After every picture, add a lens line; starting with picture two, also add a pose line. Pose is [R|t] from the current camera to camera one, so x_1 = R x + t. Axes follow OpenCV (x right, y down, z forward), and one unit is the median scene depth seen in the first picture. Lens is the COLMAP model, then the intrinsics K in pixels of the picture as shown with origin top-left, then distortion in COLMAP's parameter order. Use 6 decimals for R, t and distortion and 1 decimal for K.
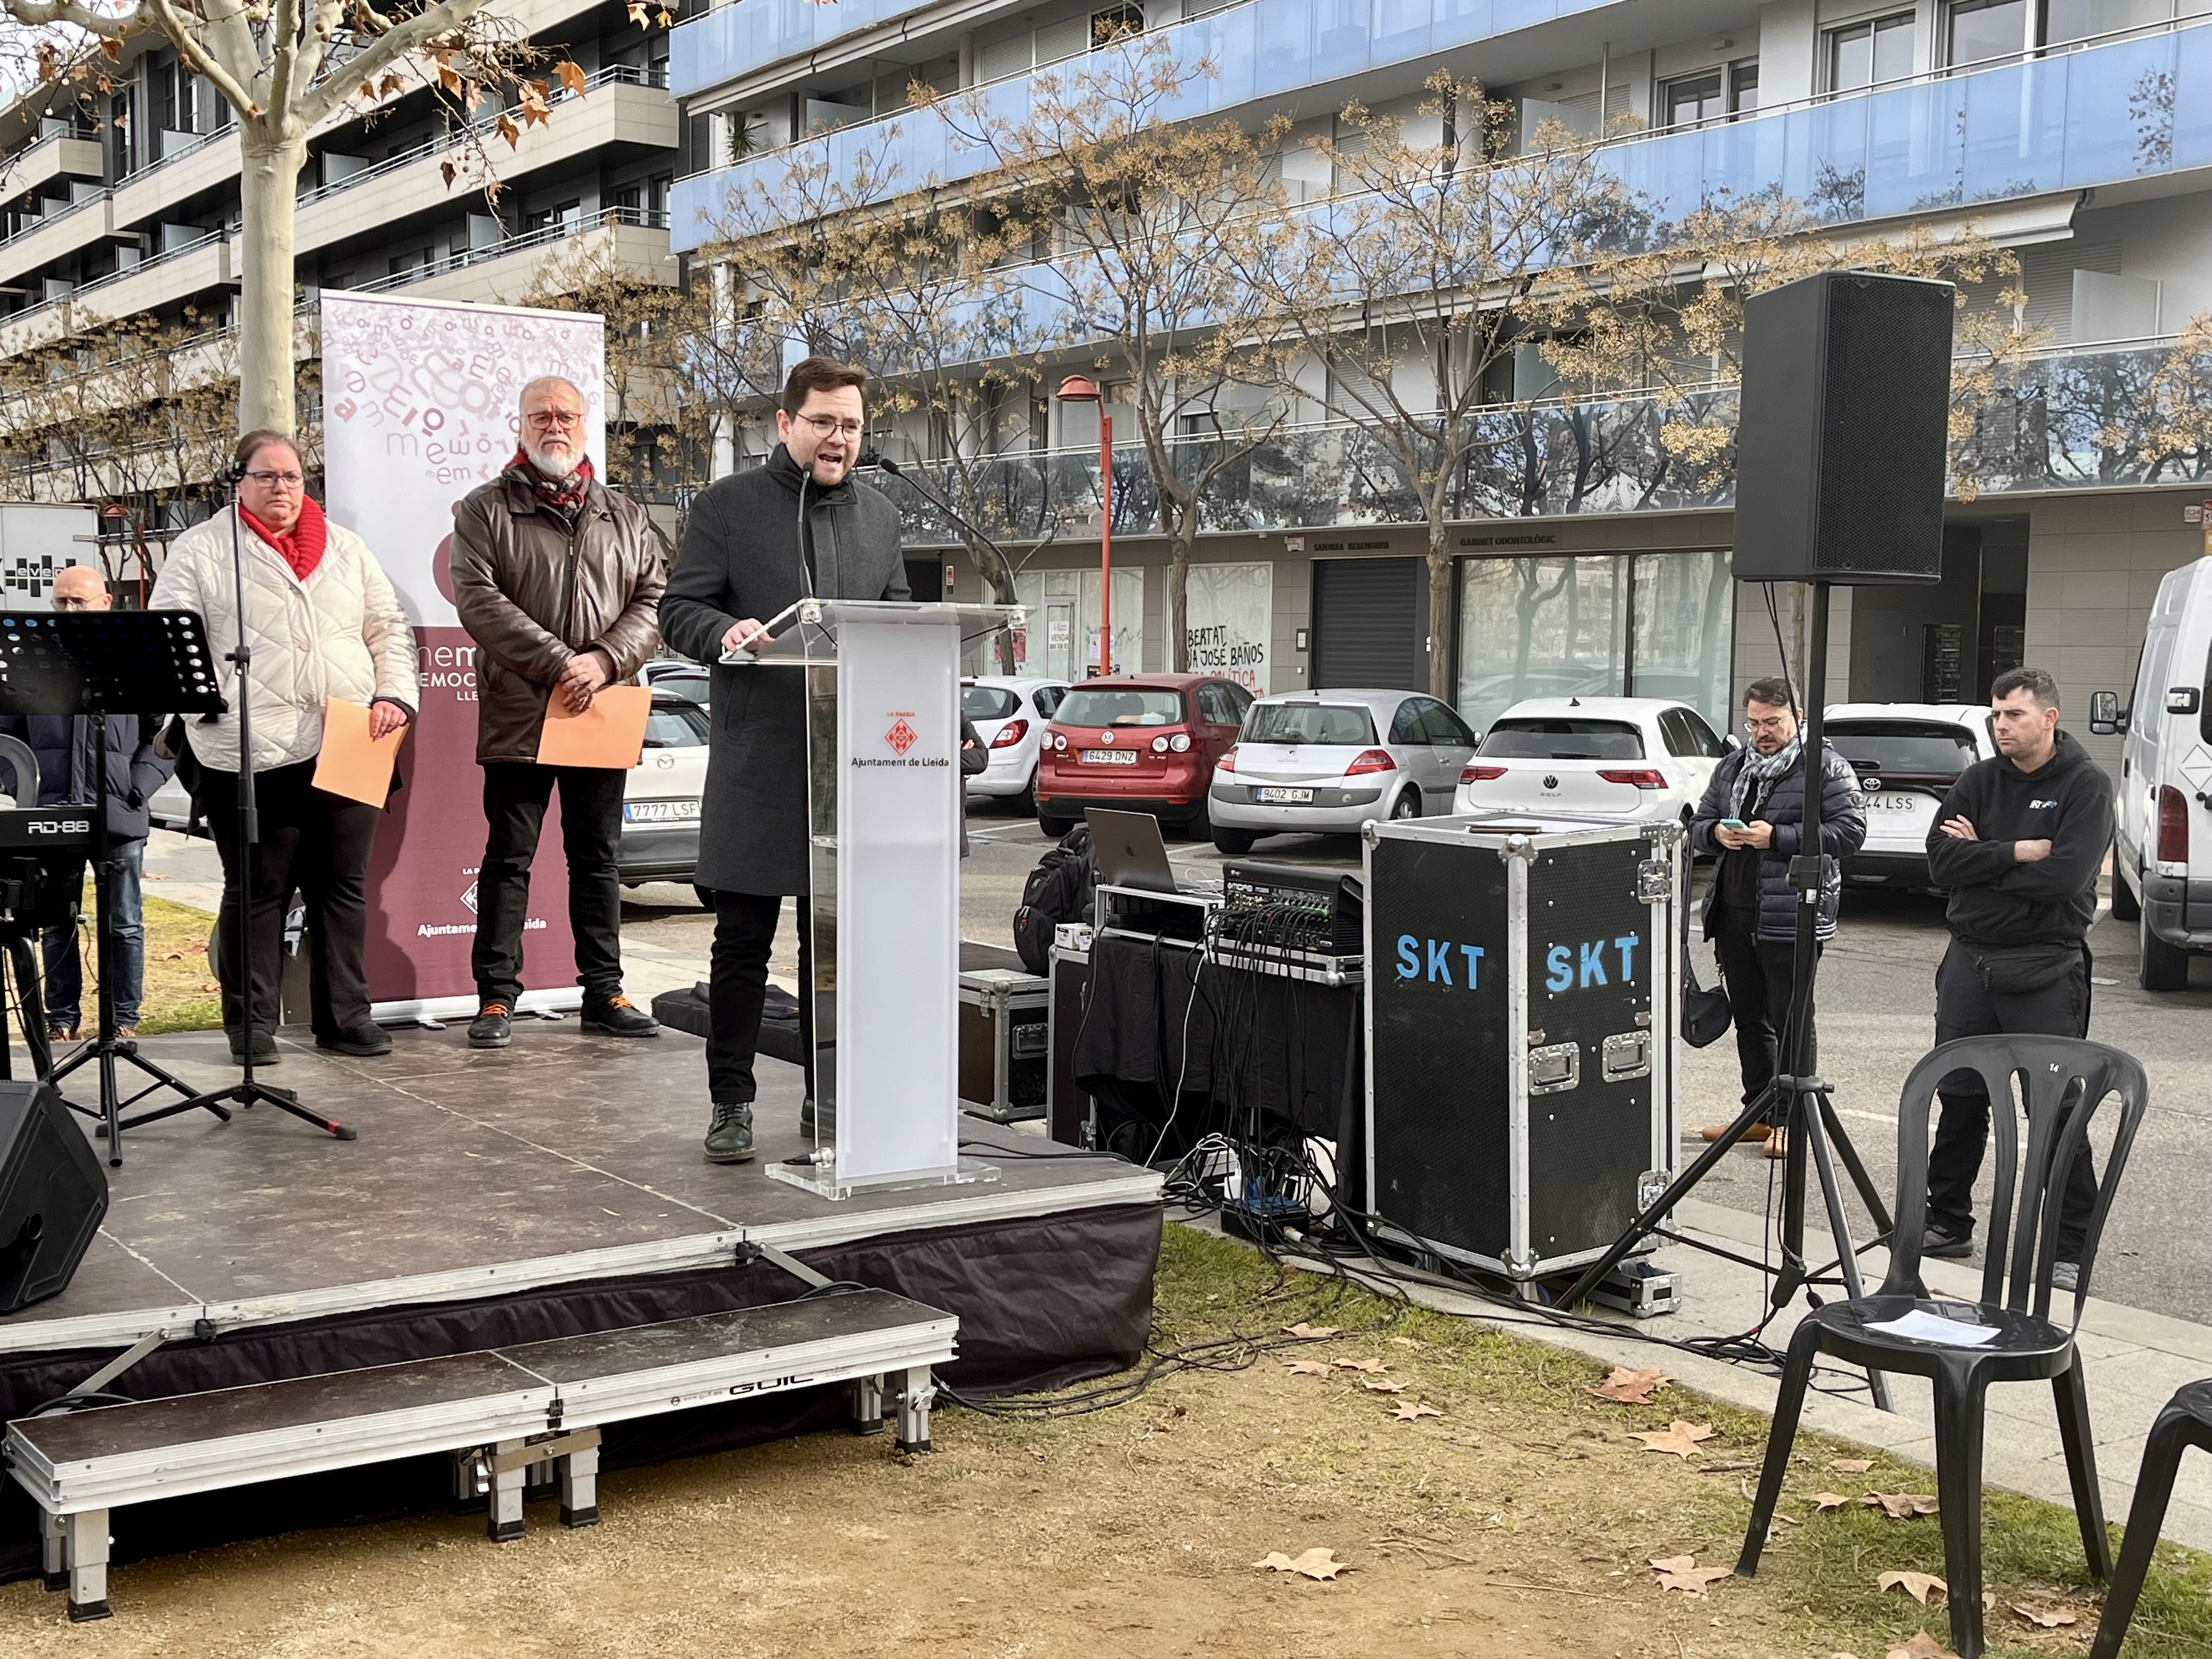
lens RADIAL K [[2521.7, 0, 1095.7], [0, 2521.7, 850.4], [0, 0, 1]] dist [0.031630, 0.000000]
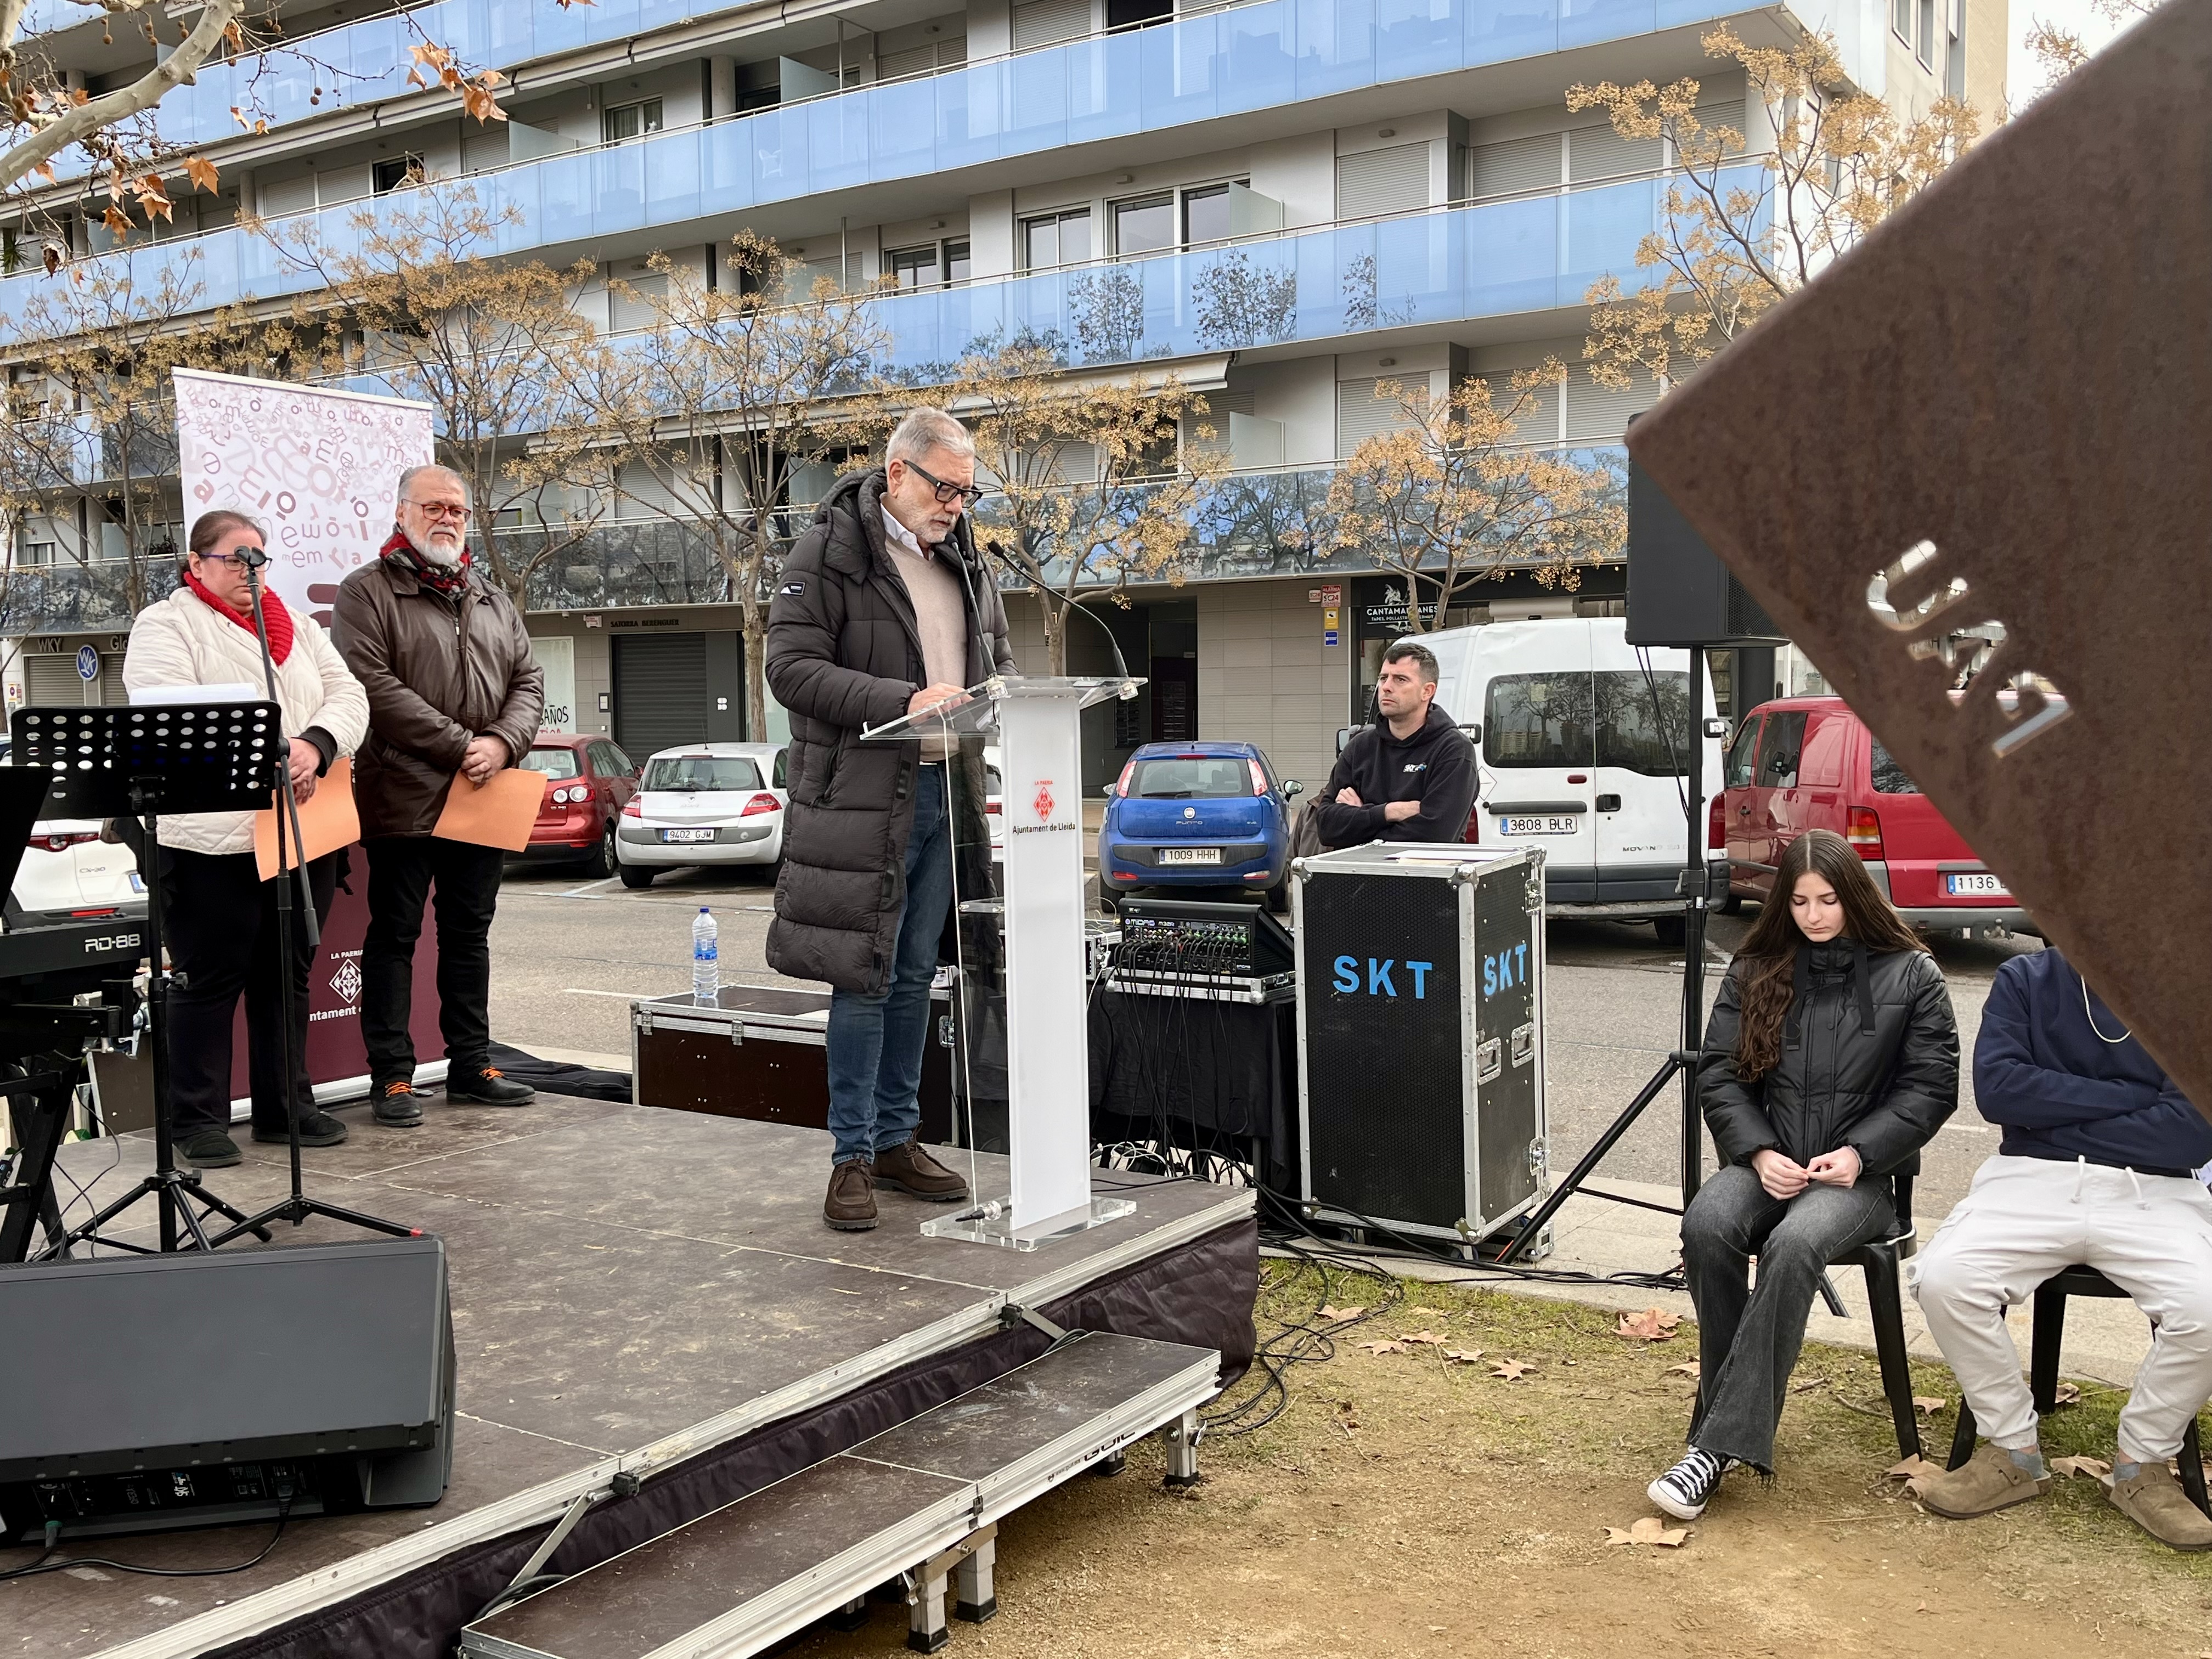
lens RADIAL K [[2026.7, 0, 1108.0], [0, 2026.7, 831.9], [0, 0, 1]] dist [0.034978, 0.000000]
pose [[0.930259, -0.047045, 0.363875, -0.247075], [0.053292, 0.998553, -0.007141, -0.017723], [-0.363013, 0.026035, 0.931420, 0.135251]]
